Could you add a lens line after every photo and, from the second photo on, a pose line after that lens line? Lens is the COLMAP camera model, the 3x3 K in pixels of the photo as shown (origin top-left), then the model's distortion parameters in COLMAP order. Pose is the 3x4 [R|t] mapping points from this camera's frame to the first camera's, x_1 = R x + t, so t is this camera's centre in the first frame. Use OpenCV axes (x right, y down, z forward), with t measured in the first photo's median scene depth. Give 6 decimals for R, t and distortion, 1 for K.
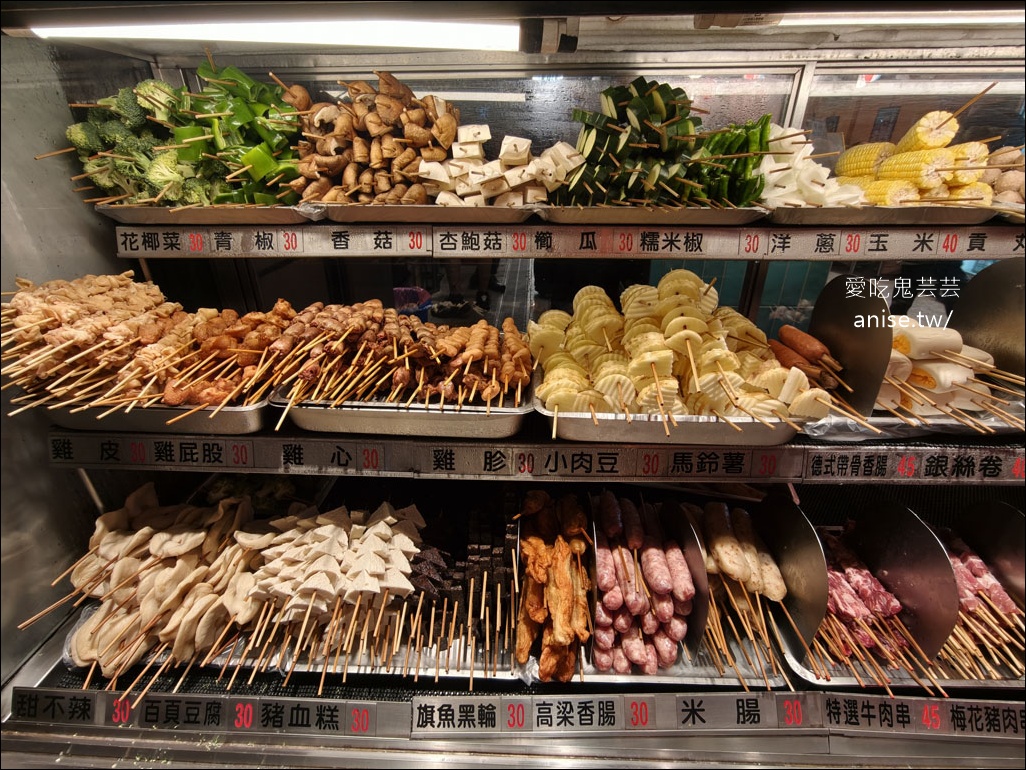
lens RADIAL K [[475.8, 0, 521.9], [0, 475.8, 383.8], [0, 0, 1]] dist [-0.001664, 0.006168]
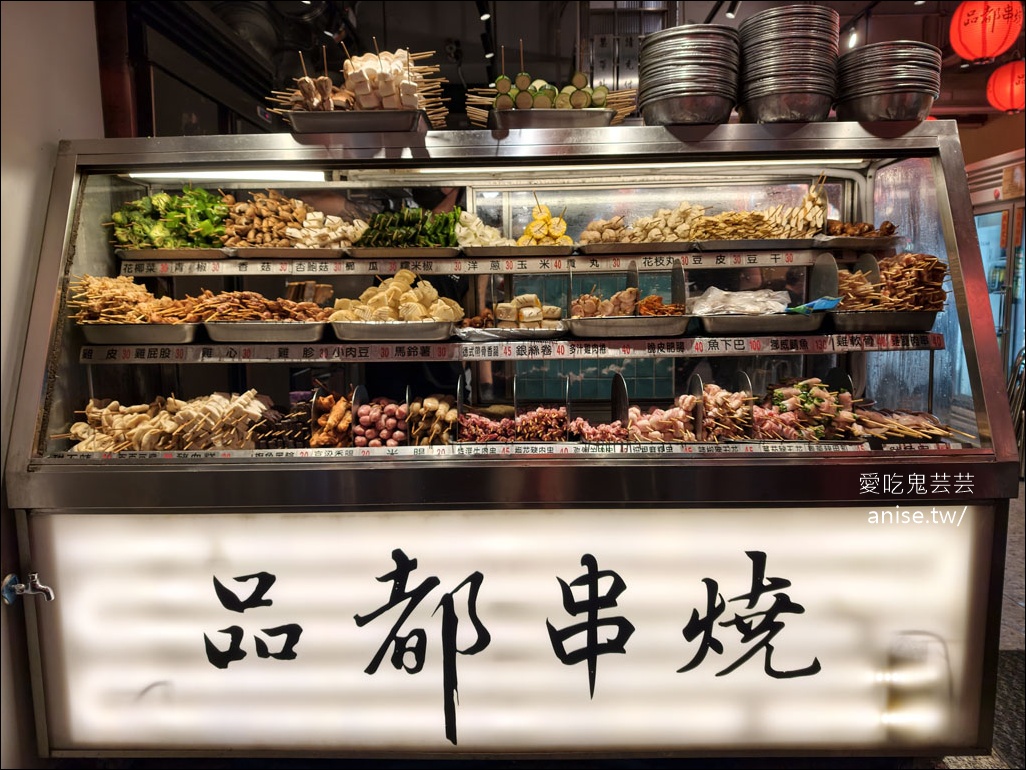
lens RADIAL K [[727.1, 0, 512.9], [0, 727.1, 383.8], [0, 0, 1]] dist [0.057420, -0.012064]
pose [[0.999870, -0.011120, 0.011669, 0.700479], [0.014415, 0.940809, -0.338630, 1.220375], [-0.007213, 0.338754, 0.940847, -1.707626]]
